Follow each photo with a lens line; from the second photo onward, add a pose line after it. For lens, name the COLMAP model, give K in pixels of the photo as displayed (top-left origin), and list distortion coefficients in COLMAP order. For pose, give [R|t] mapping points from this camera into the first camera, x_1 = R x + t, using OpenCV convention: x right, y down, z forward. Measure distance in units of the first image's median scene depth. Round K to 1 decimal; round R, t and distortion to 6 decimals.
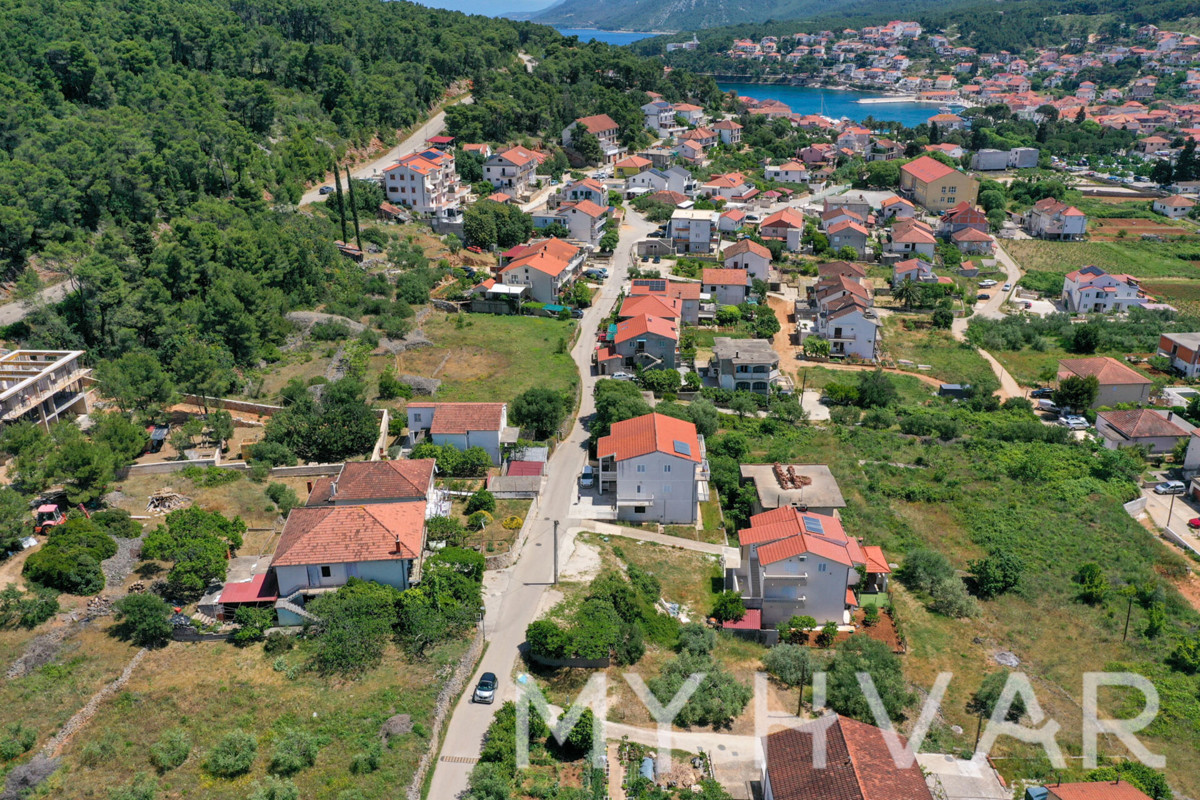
lens RADIAL K [[953.9, 0, 597.3], [0, 953.9, 392.2], [0, 0, 1]] dist [0.002689, 0.011990]
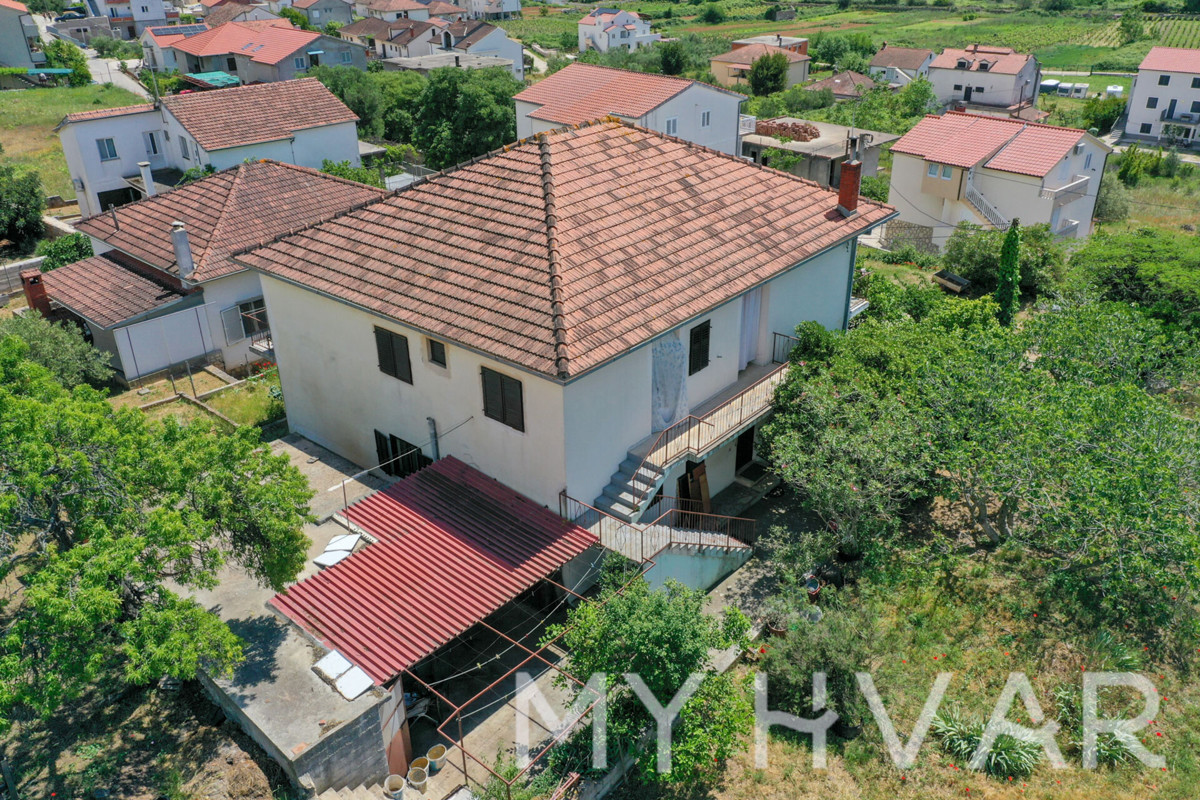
lens RADIAL K [[953.9, 0, 597.3], [0, 953.9, 392.2], [0, 0, 1]] dist [0.002689, 0.011990]
pose [[0.721624, -0.316239, 0.615834, -0.055832], [0.264117, 0.948046, 0.177346, 0.018335], [-0.639923, 0.034675, 0.767657, 0.102239]]
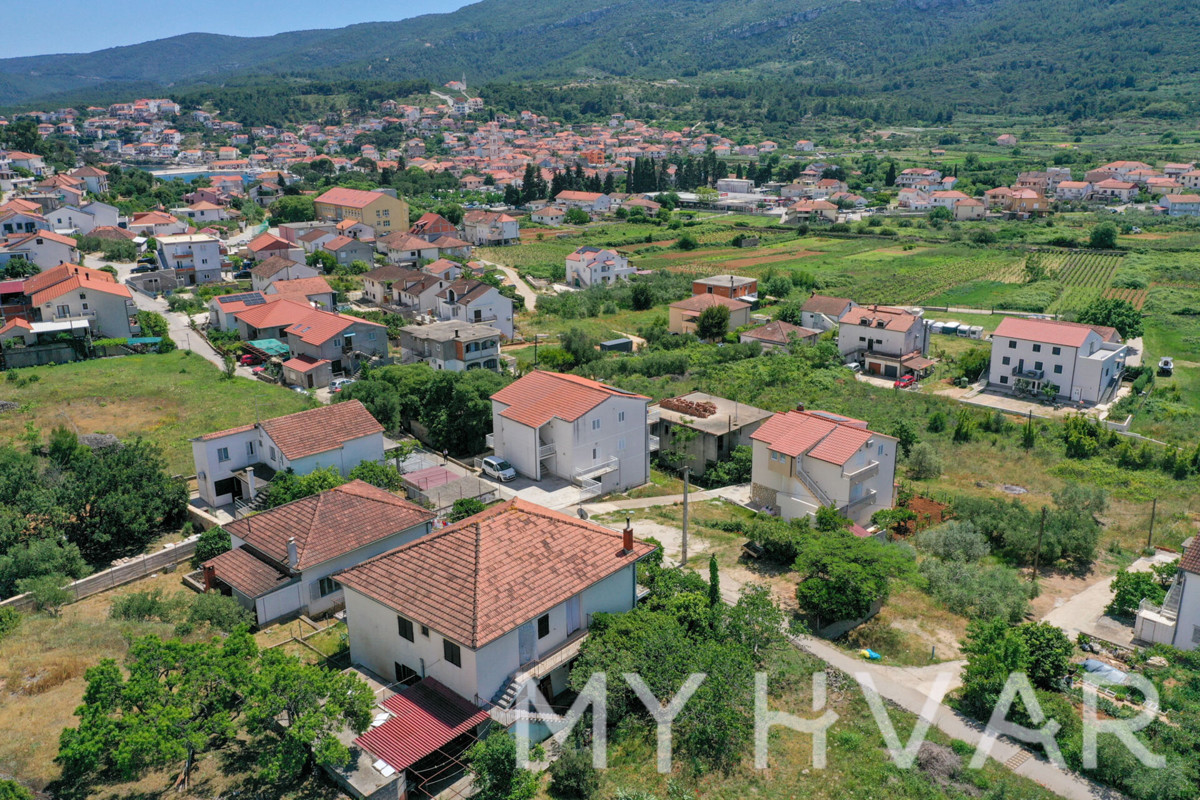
lens RADIAL K [[953.9, 0, 597.3], [0, 953.9, 392.2], [0, 0, 1]] dist [0.002689, 0.011990]
pose [[0.724277, -0.198342, 0.660365, -0.072201], [0.259195, 0.965807, 0.005802, 0.008246], [-0.638937, 0.166962, 0.750922, 0.068904]]
